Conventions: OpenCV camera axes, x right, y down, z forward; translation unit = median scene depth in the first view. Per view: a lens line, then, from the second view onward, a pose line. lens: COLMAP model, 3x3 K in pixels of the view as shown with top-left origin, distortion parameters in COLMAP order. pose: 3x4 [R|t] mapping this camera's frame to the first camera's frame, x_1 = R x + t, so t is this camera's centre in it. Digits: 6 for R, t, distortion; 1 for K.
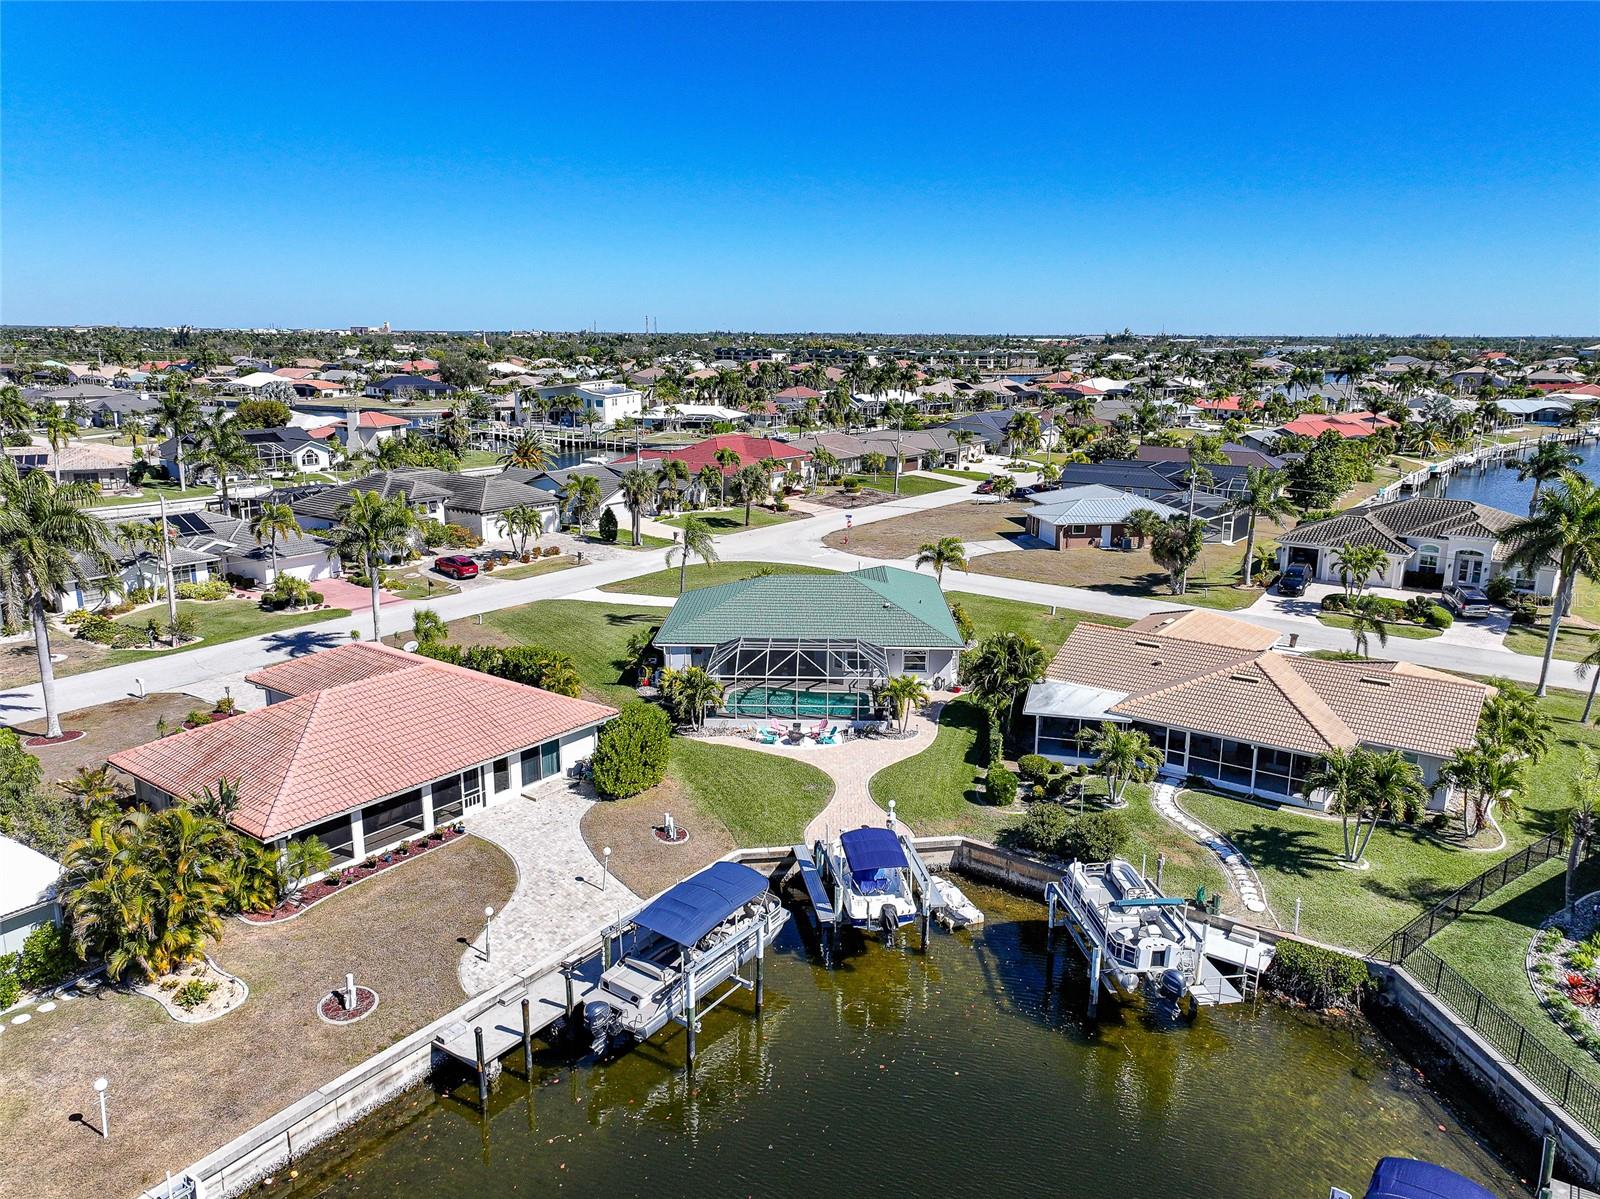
lens RADIAL K [[1129.1, 0, 800.8], [0, 1129.1, 601.9], [0, 0, 1]] dist [0.002313, 0.006231]
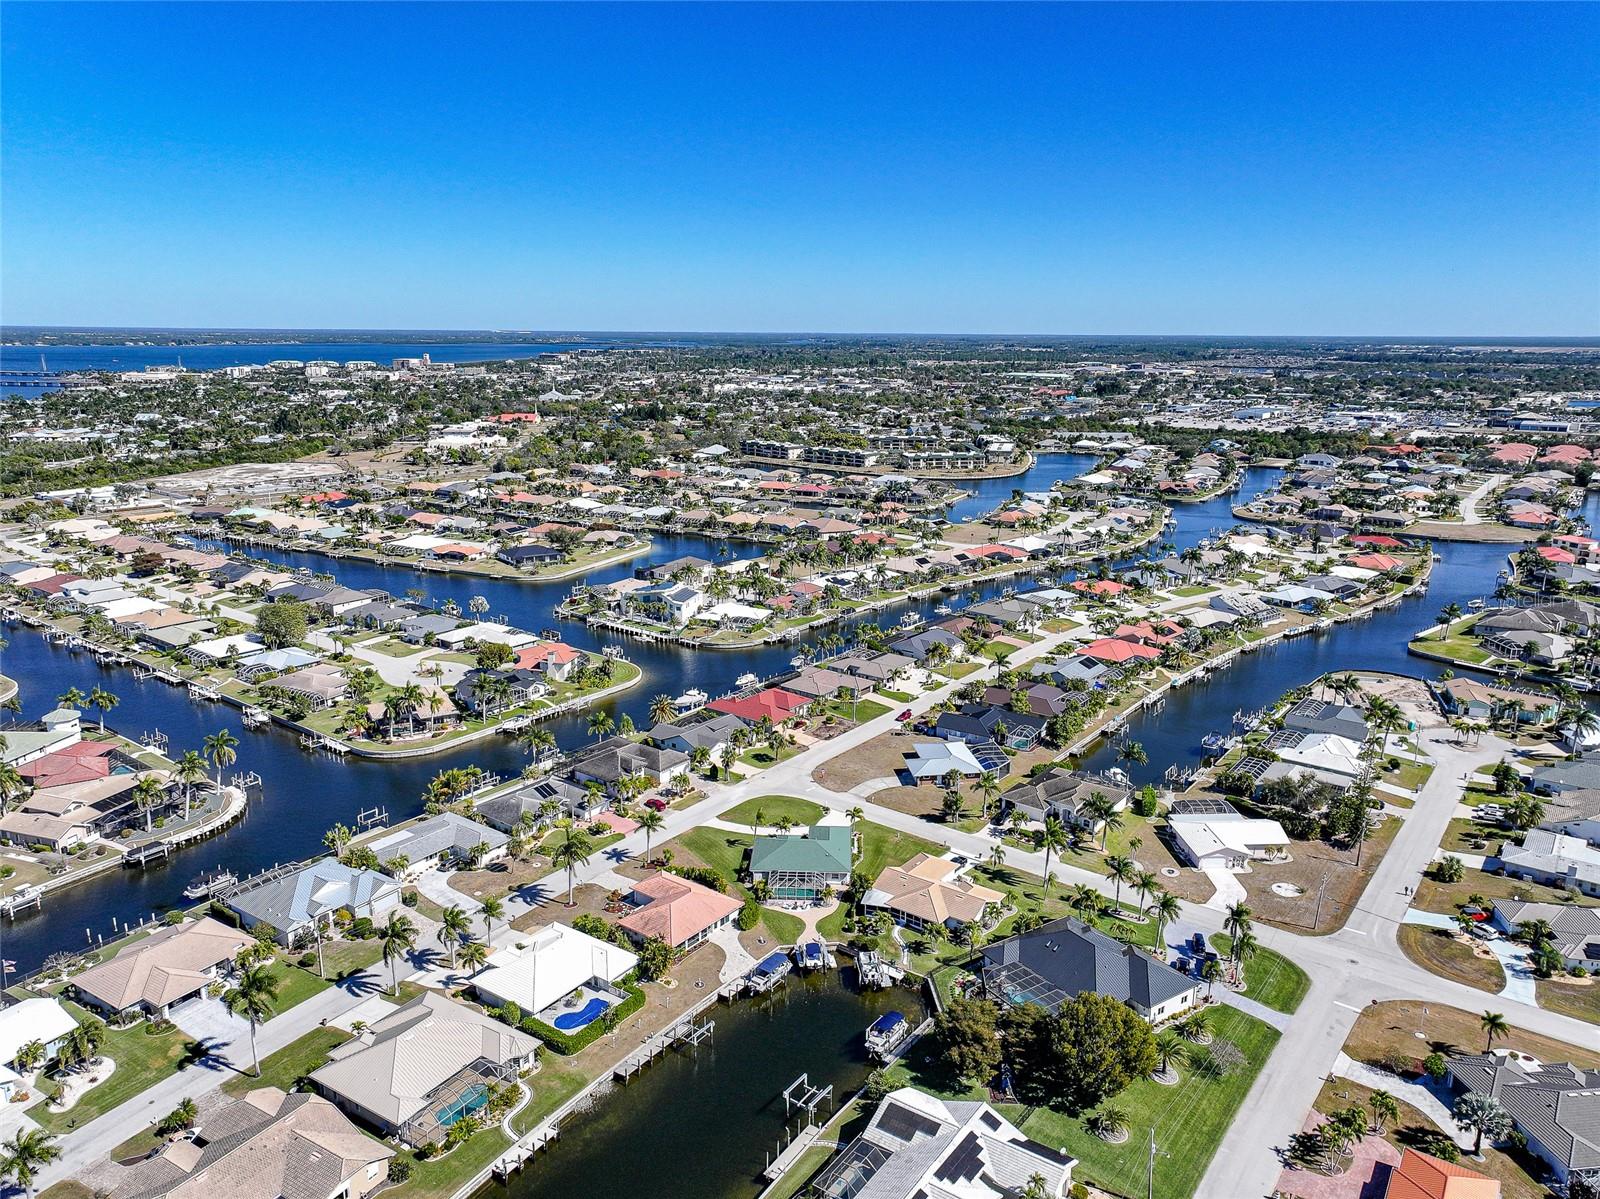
lens RADIAL K [[1129.1, 0, 799.9], [0, 1129.1, 597.6], [0, 0, 1]] dist [0.002313, 0.006231]
pose [[0.999877, 0.000668, -0.015701, 0.066813], [-0.000672, 1.000000, -0.000252, -0.876954], [0.015700, 0.000263, 0.999877, -2.581192]]
